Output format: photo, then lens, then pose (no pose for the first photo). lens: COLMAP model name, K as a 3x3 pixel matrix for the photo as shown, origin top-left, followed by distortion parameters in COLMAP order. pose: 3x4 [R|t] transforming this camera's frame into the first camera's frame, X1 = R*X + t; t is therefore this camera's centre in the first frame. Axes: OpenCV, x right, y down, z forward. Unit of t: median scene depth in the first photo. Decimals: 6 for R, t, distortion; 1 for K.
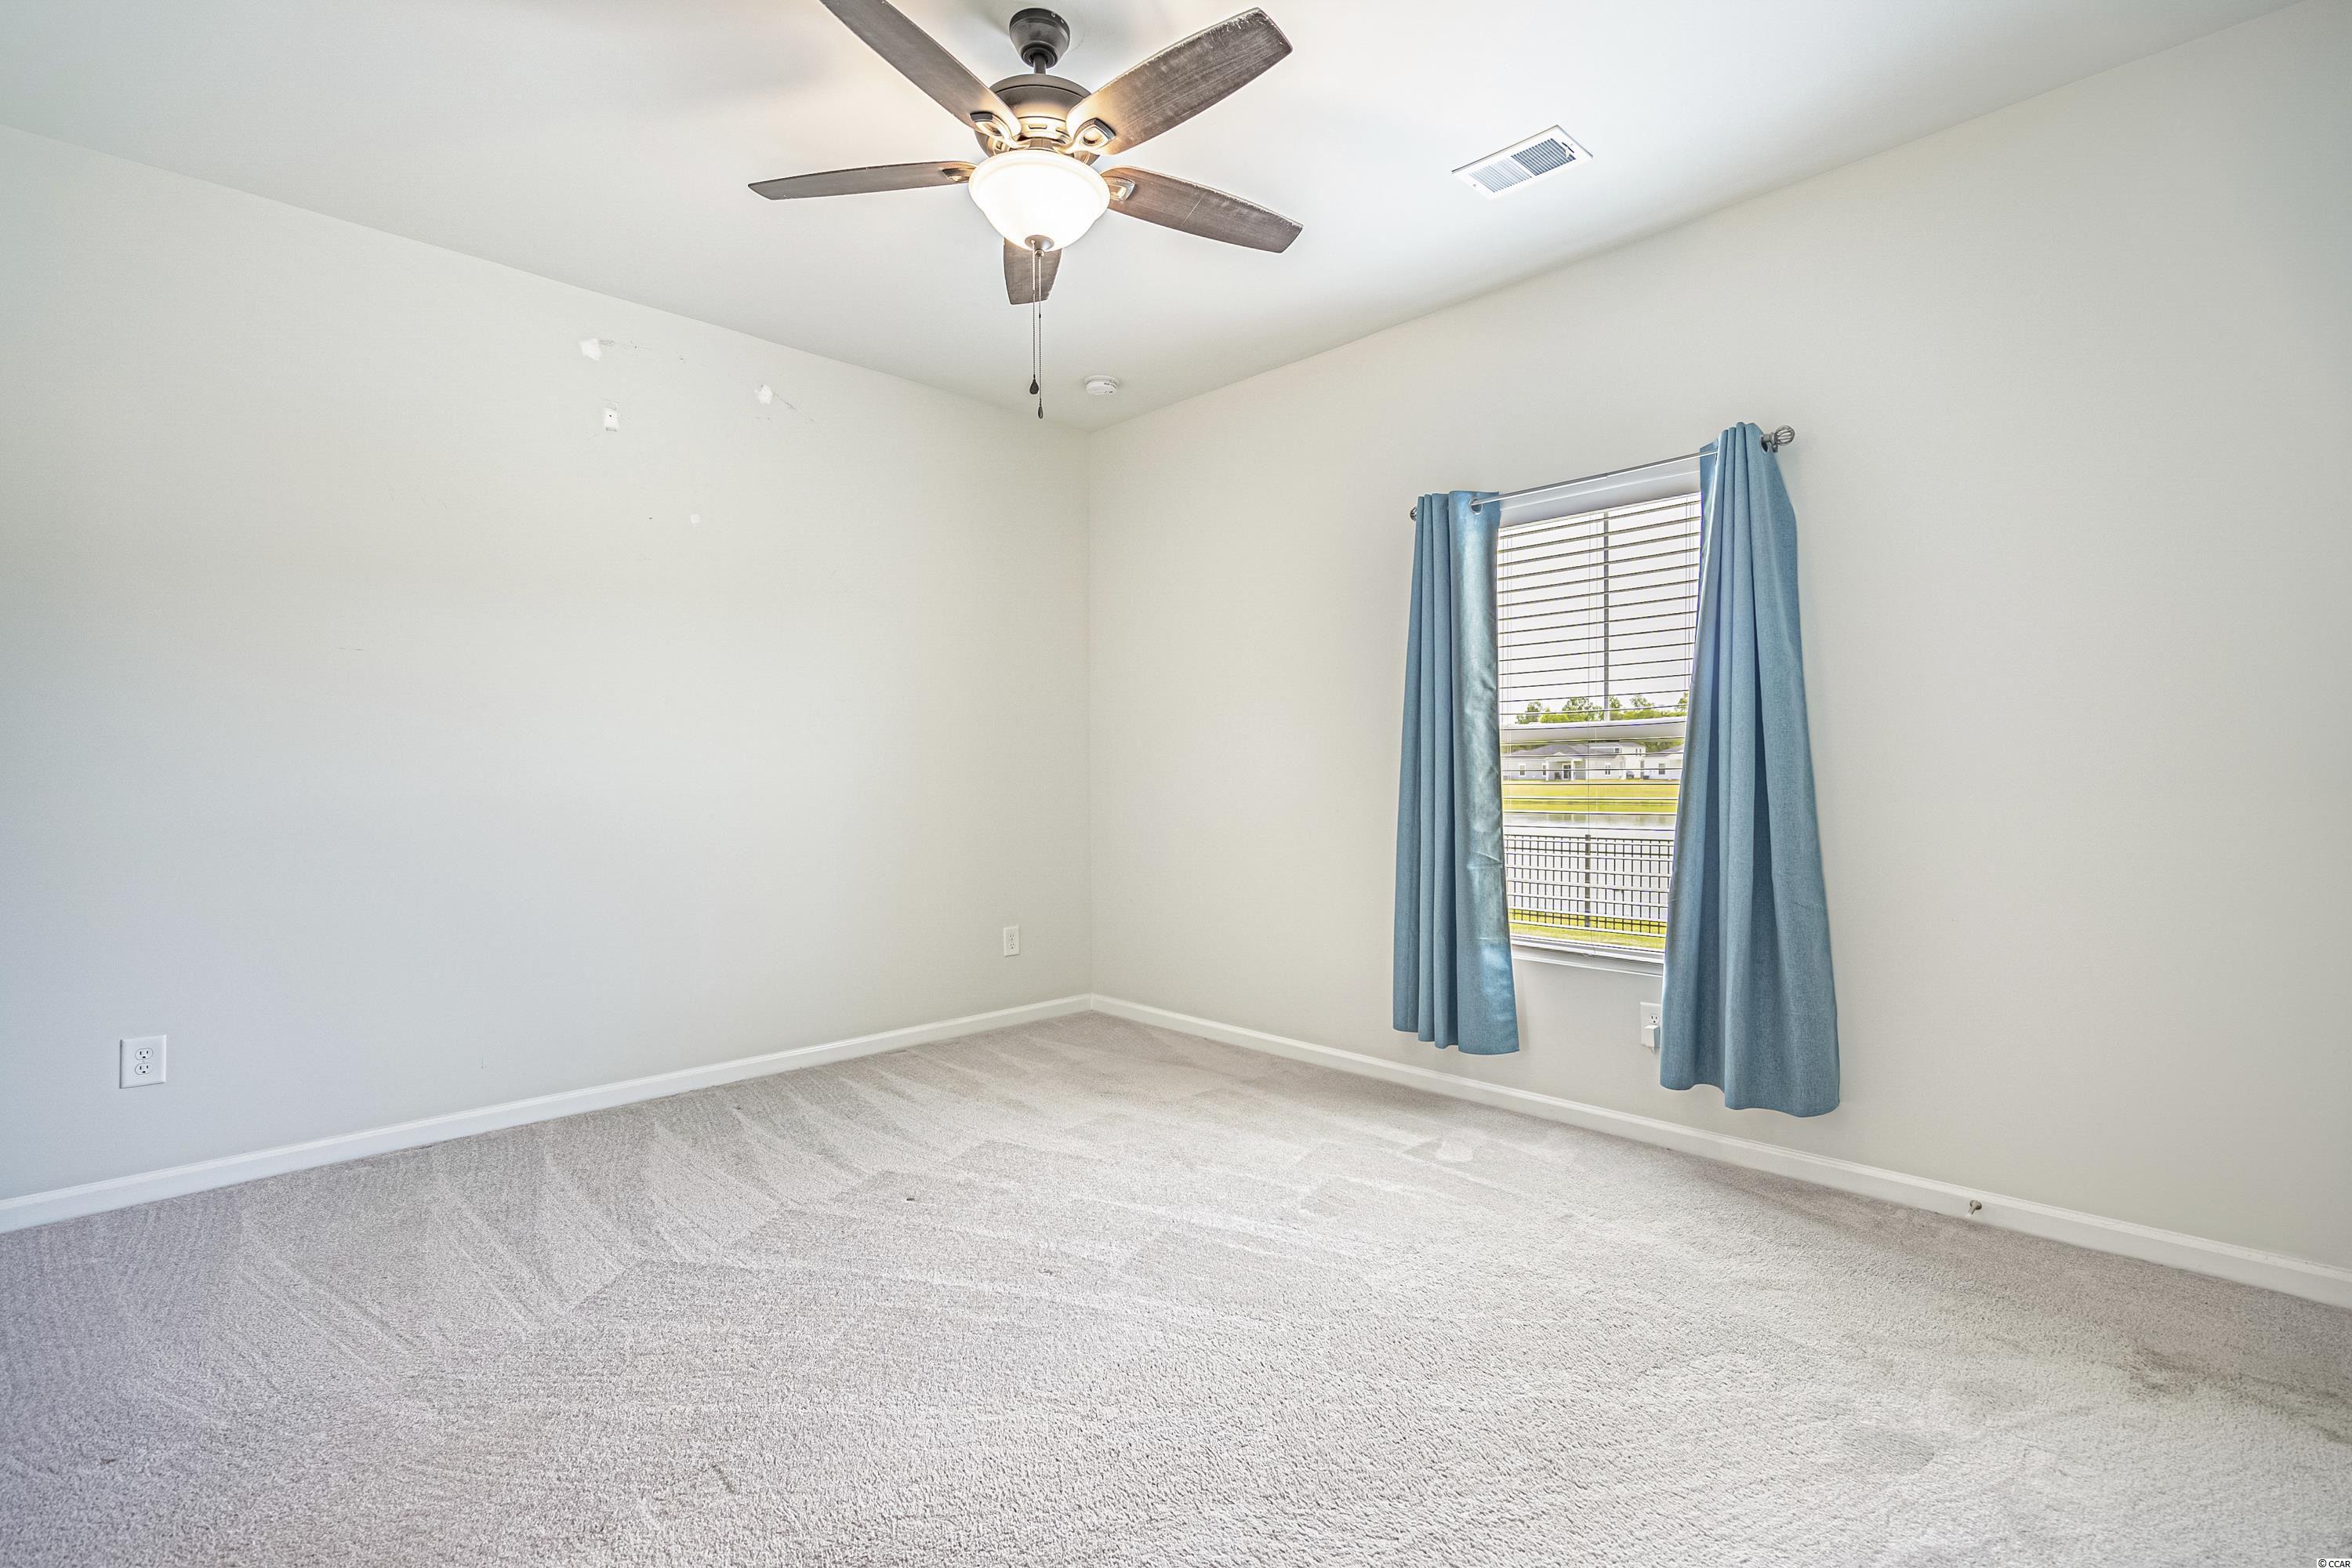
lens RADIAL K [[1094.4, 0, 1183.1], [0, 1094.4, 790.3], [0, 0, 1]] dist [-0.006972, 0.001941]
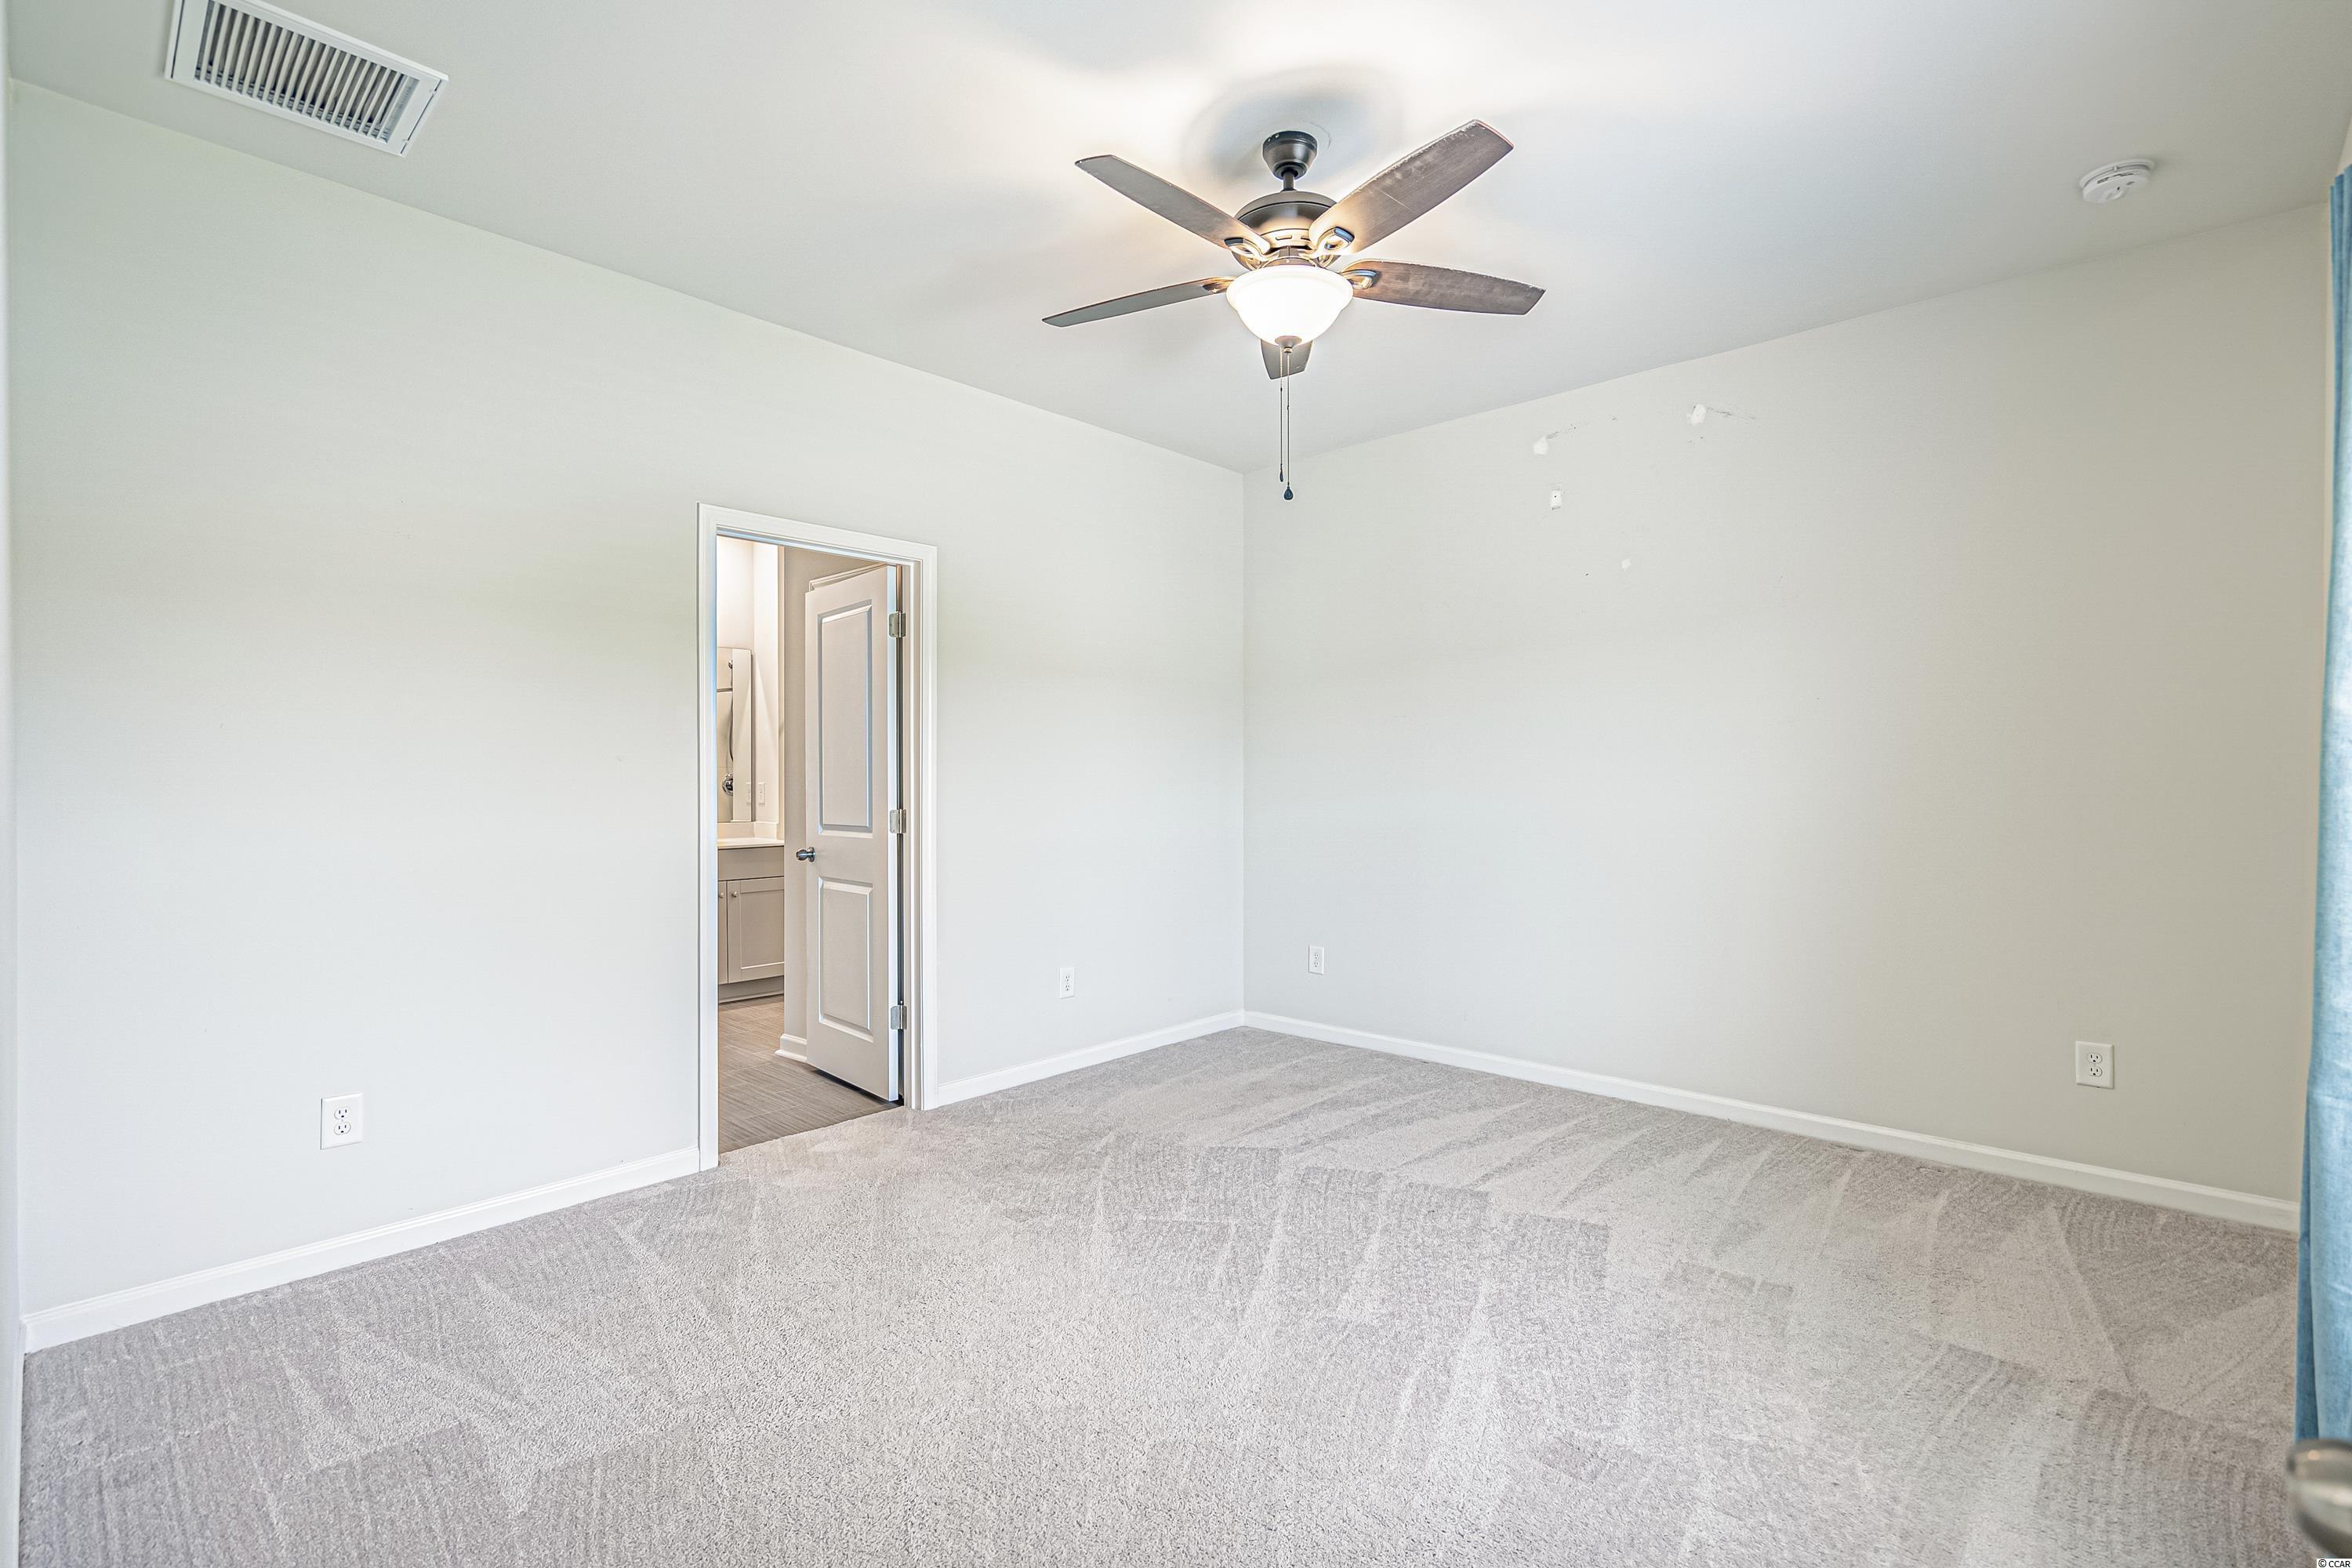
lens RADIAL K [[1094.4, 0, 1180.8], [0, 1094.4, 786.0], [0, 0, 1]] dist [-0.006972, 0.001941]
pose [[0.019151, 0.011923, -0.999746, 0.723410], [-0.008674, 0.999893, 0.011758, -0.048030], [0.999779, 0.008447, 0.019252, 0.649068]]
